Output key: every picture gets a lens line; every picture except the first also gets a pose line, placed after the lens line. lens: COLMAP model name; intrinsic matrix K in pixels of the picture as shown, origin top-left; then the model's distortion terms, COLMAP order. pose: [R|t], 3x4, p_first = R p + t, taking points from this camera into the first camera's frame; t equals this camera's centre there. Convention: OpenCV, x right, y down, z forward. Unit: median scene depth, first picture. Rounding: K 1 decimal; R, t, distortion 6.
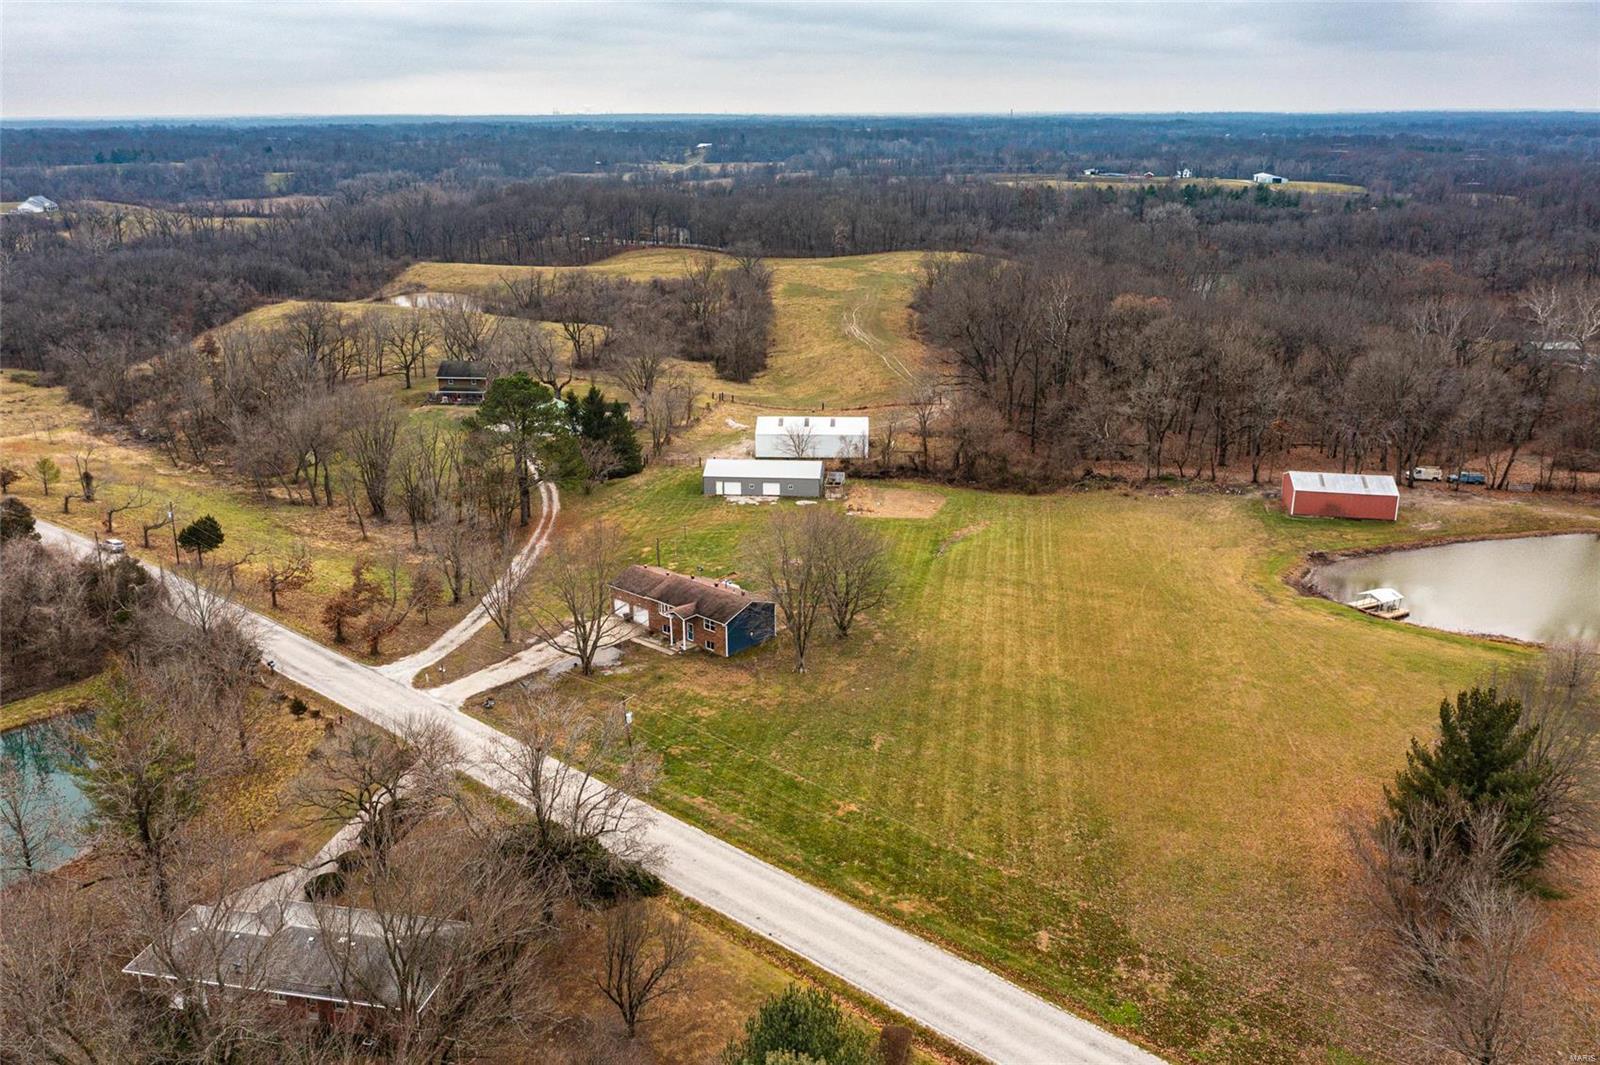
lens RADIAL K [[1402.5, 0, 800.0], [0, 1402.5, 532.5], [0, 0, 1]] dist [-0.005700, -0.009104]
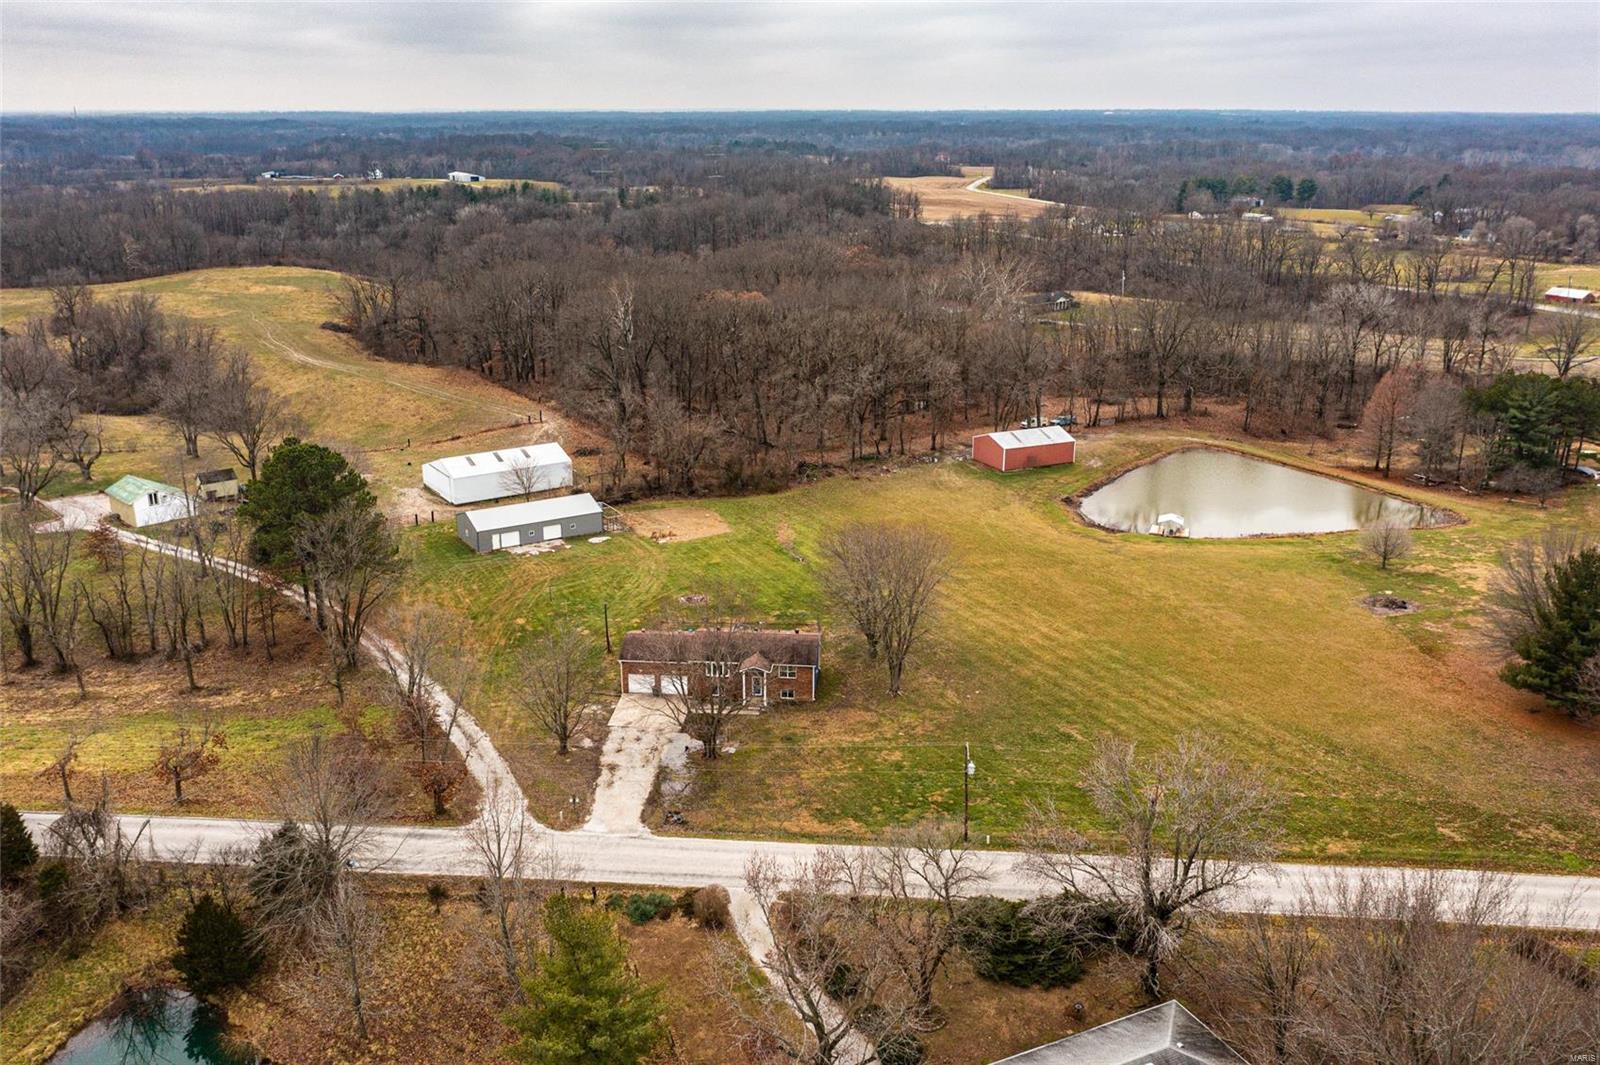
lens RADIAL K [[1402.5, 0, 800.0], [0, 1402.5, 532.5], [0, 0, 1]] dist [-0.005700, -0.009104]
pose [[0.779223, -0.174275, 0.602030, -0.201053], [0.174361, 0.982921, 0.058855, -0.025868], [-0.602005, 0.059110, 0.796302, 0.092267]]
